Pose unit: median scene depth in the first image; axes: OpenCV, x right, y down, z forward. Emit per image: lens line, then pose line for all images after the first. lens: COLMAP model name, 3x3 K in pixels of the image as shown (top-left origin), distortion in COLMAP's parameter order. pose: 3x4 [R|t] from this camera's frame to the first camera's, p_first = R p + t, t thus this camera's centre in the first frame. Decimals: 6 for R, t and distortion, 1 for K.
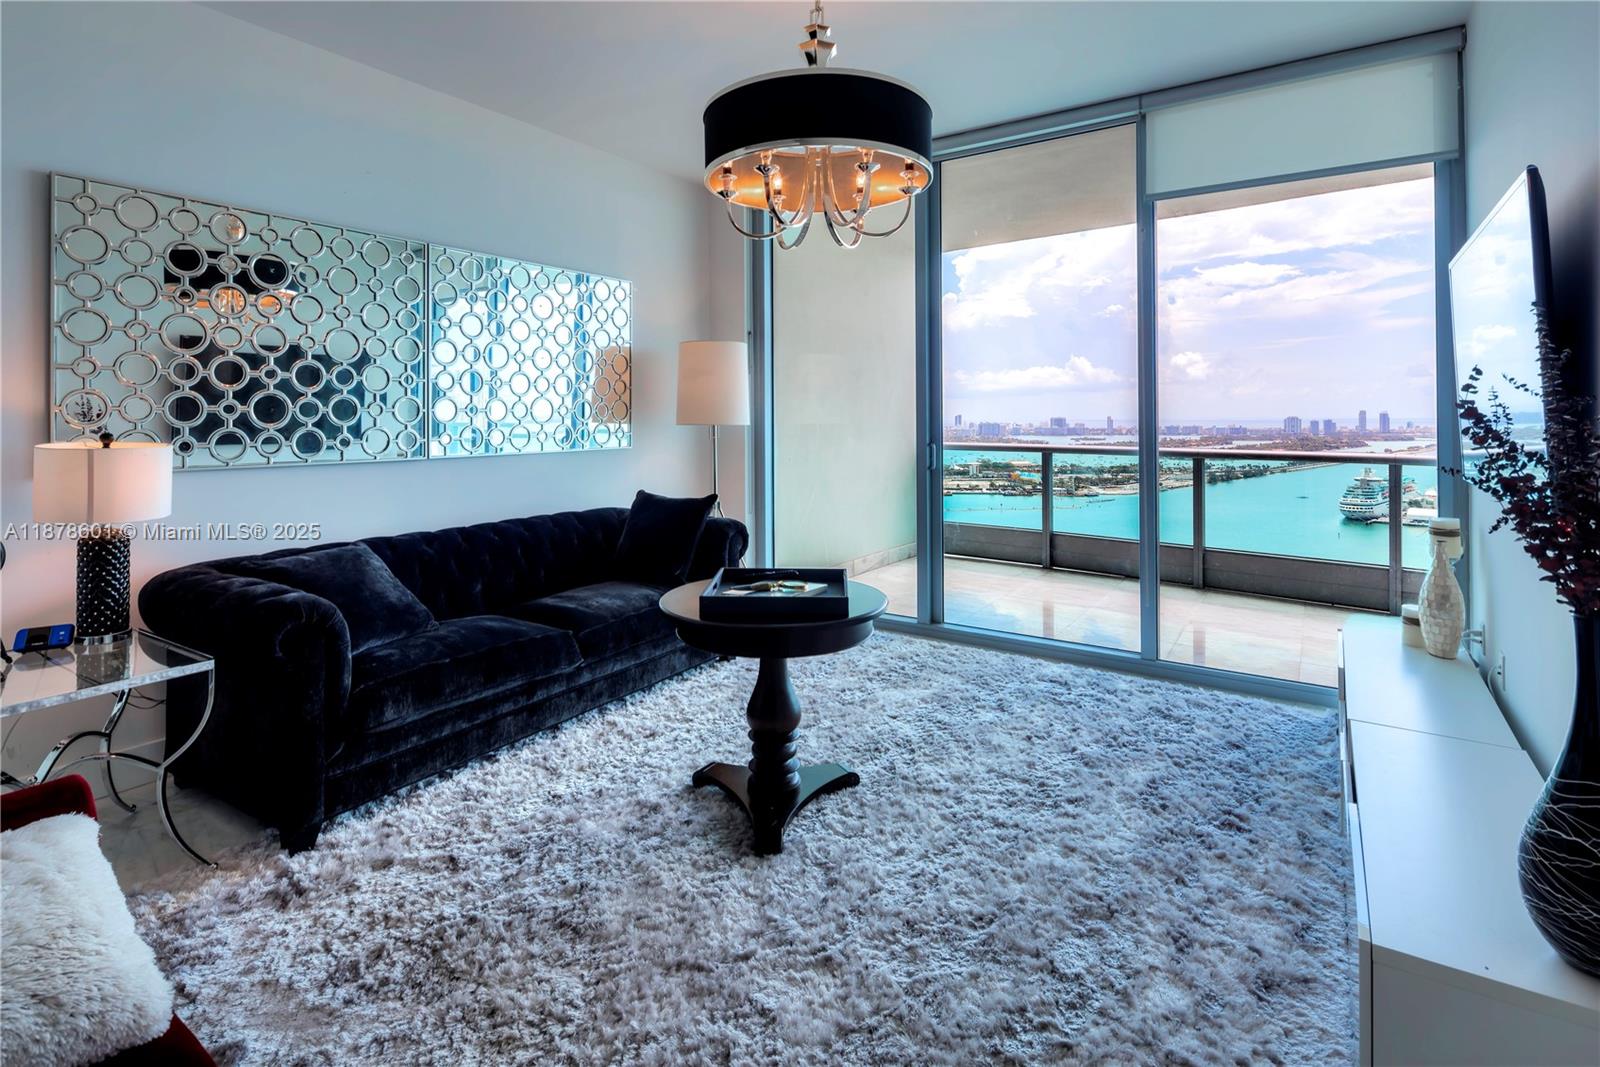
lens RADIAL K [[781.0, 0, 805.7], [0, 781.0, 408.8], [0, 0, 1]] dist [0.006359, -0.004577]
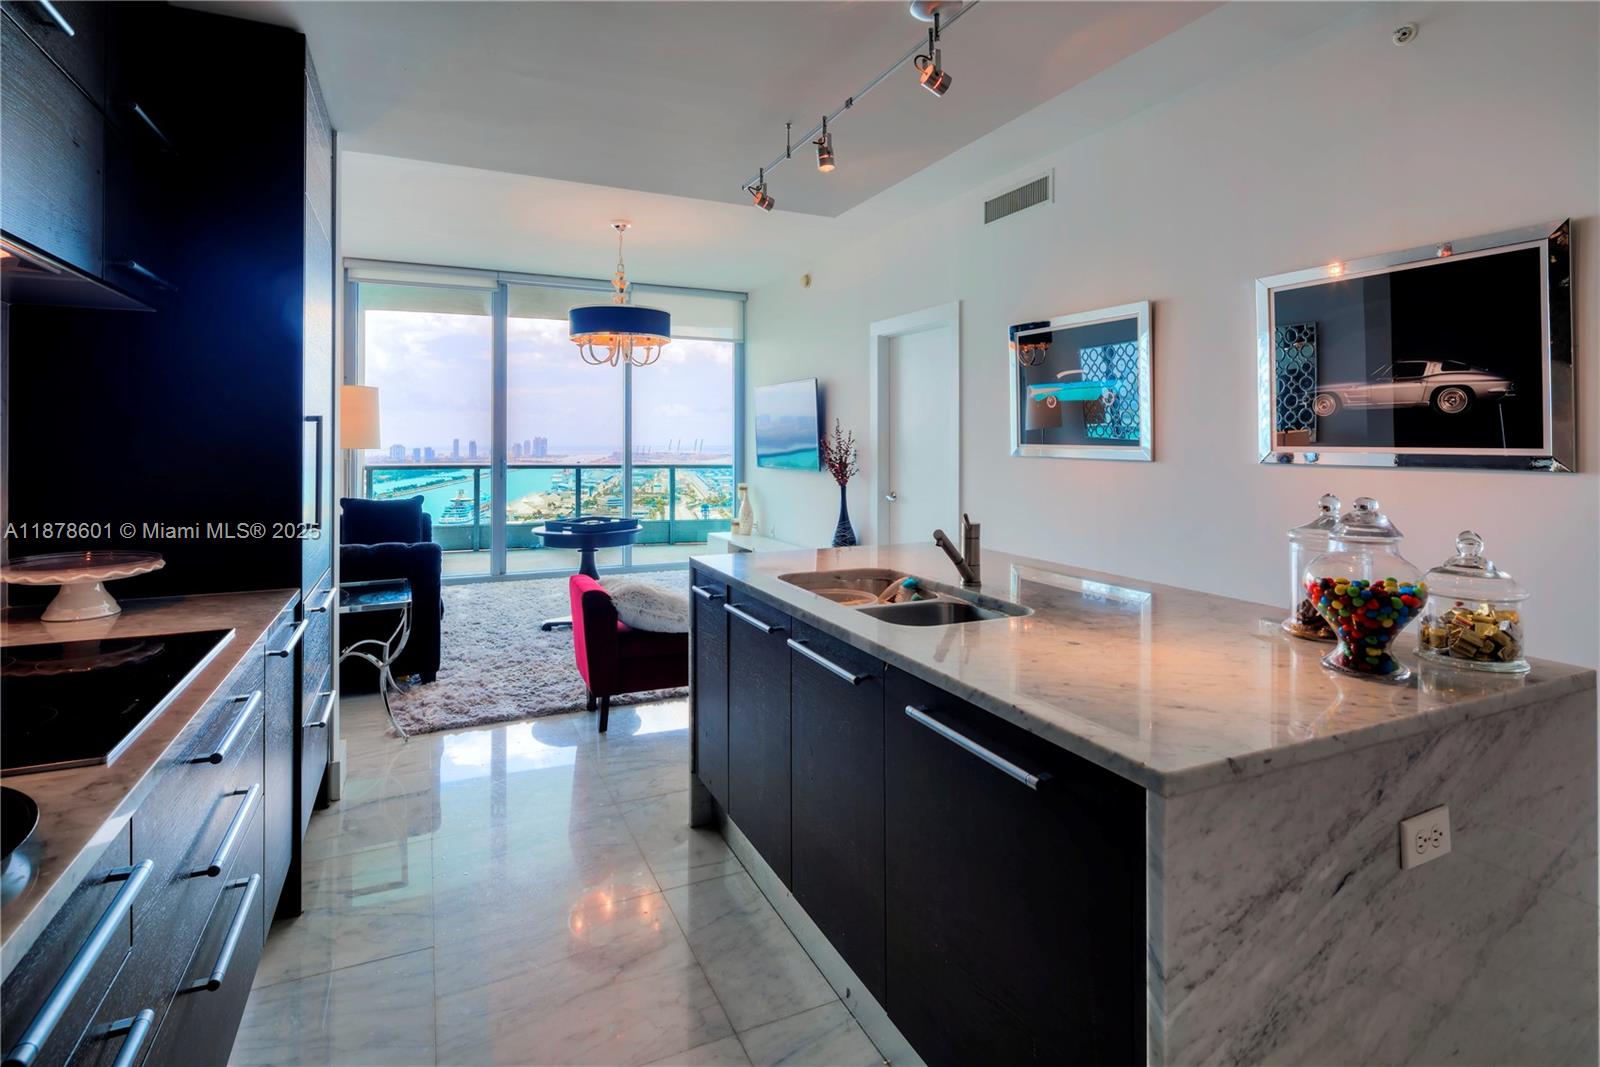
lens RADIAL K [[781.0, 0, 794.8], [0, 781.0, 436.1], [0, 0, 1]] dist [0.006359, -0.004577]
pose [[0.511823, 0.010914, 0.859021, -1.038376], [-0.010134, 0.999926, -0.006666, -0.003238], [-0.859031, -0.005293, 0.511896, -0.373754]]
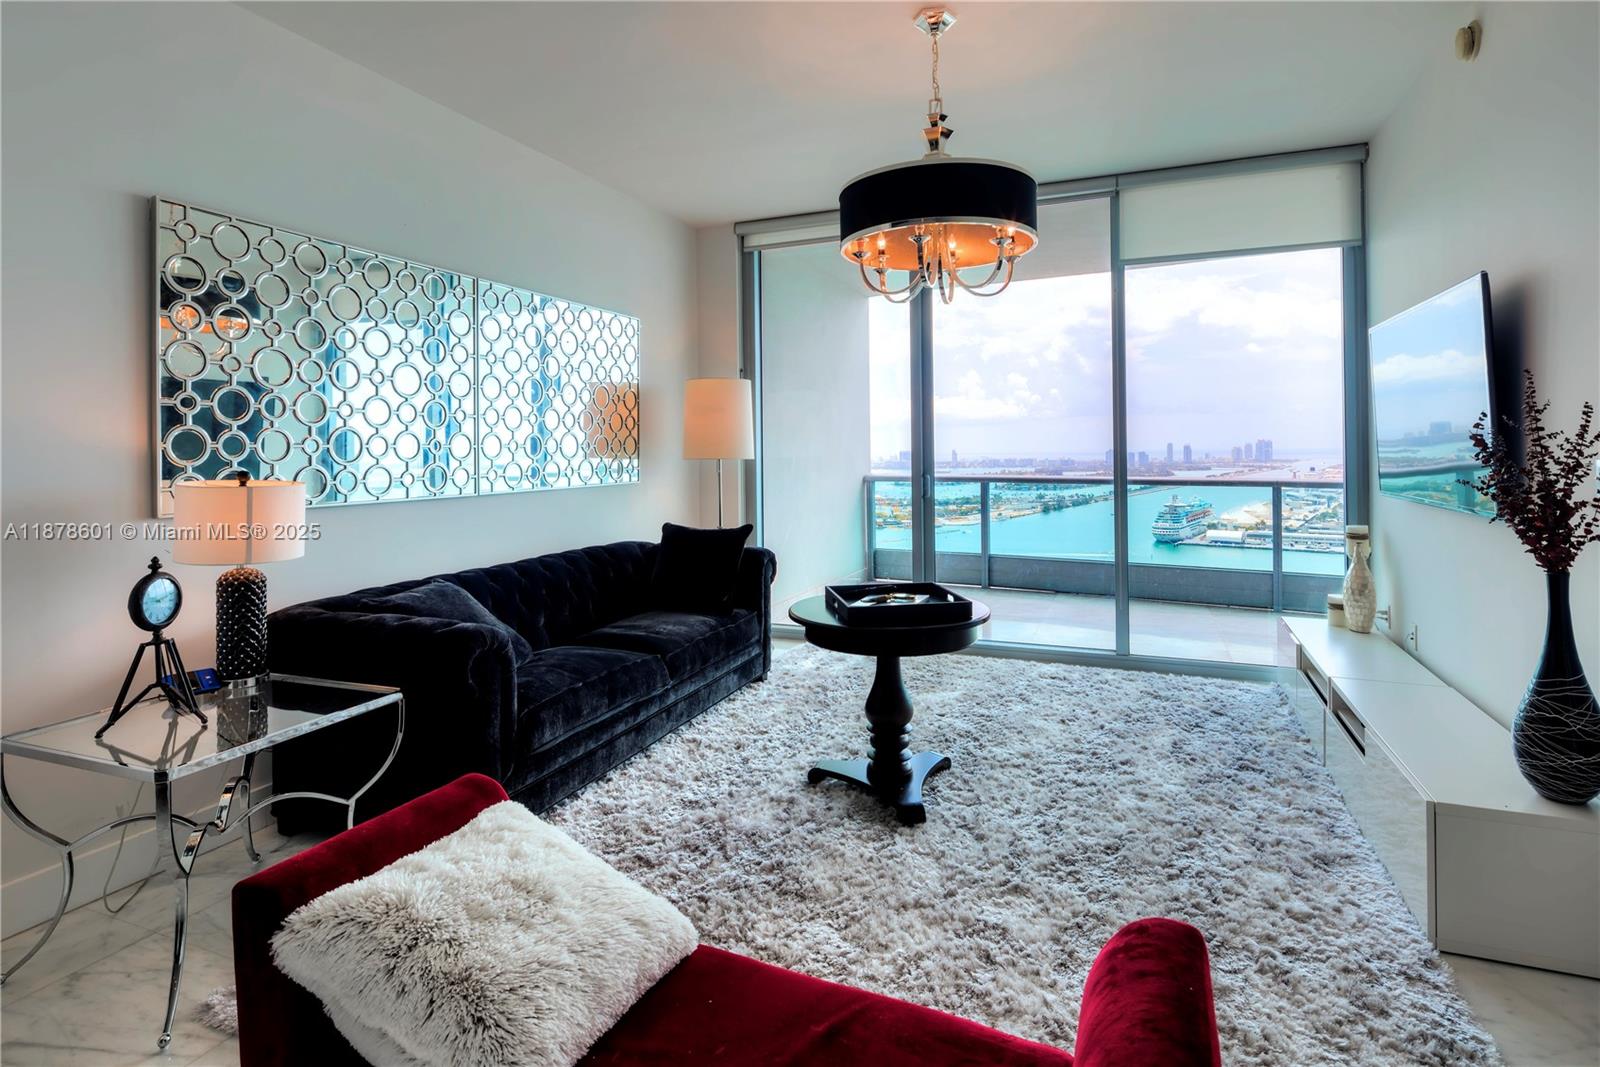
lens RADIAL K [[781.0, 0, 825.4], [0, 781.0, 456.3], [0, 0, 1]] dist [0.006359, -0.004577]
pose [[0.978821, -0.007773, 0.204569, -0.237995], [0.004738, 0.999871, 0.015320, -0.000902], [-0.204662, -0.014026, 0.978732, -0.066002]]
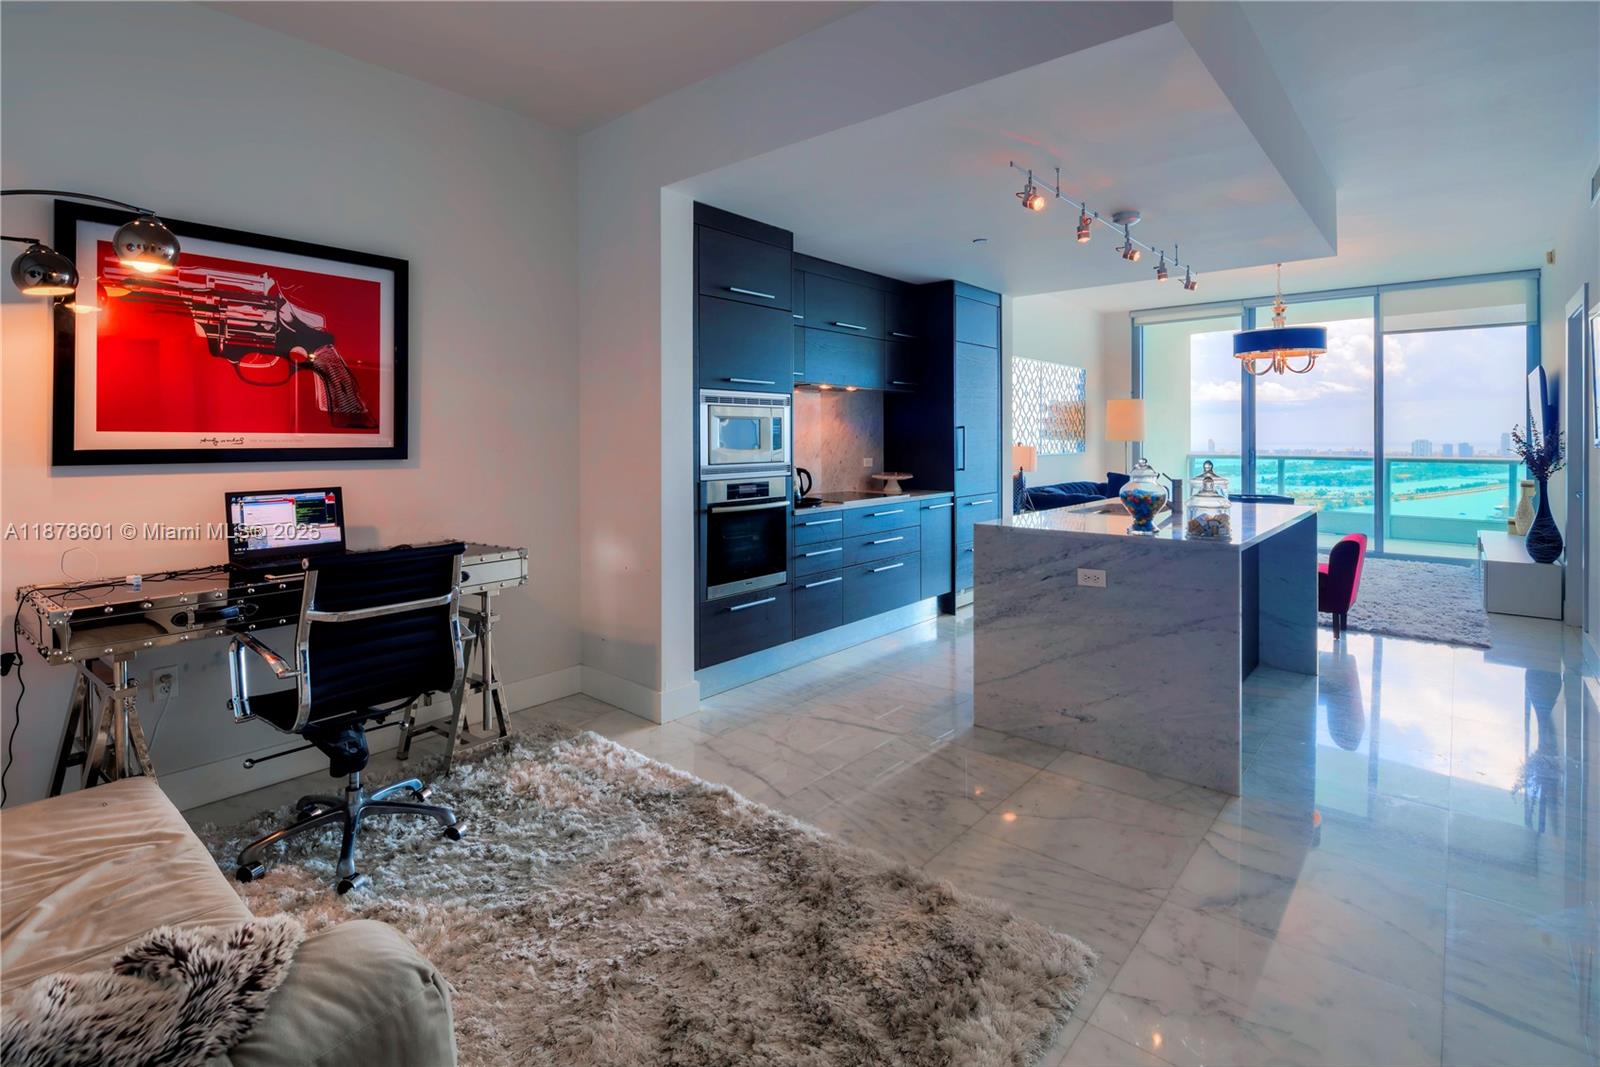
lens RADIAL K [[781.0, 0, 787.1], [0, 781.0, 441.4], [0, 0, 1]] dist [0.006359, -0.004577]
pose [[0.992353, 0.000519, -0.123428, -0.873805], [0.000987, 0.999926, 0.012136, -0.007871], [0.123426, -0.012165, 0.992279, -1.272400]]
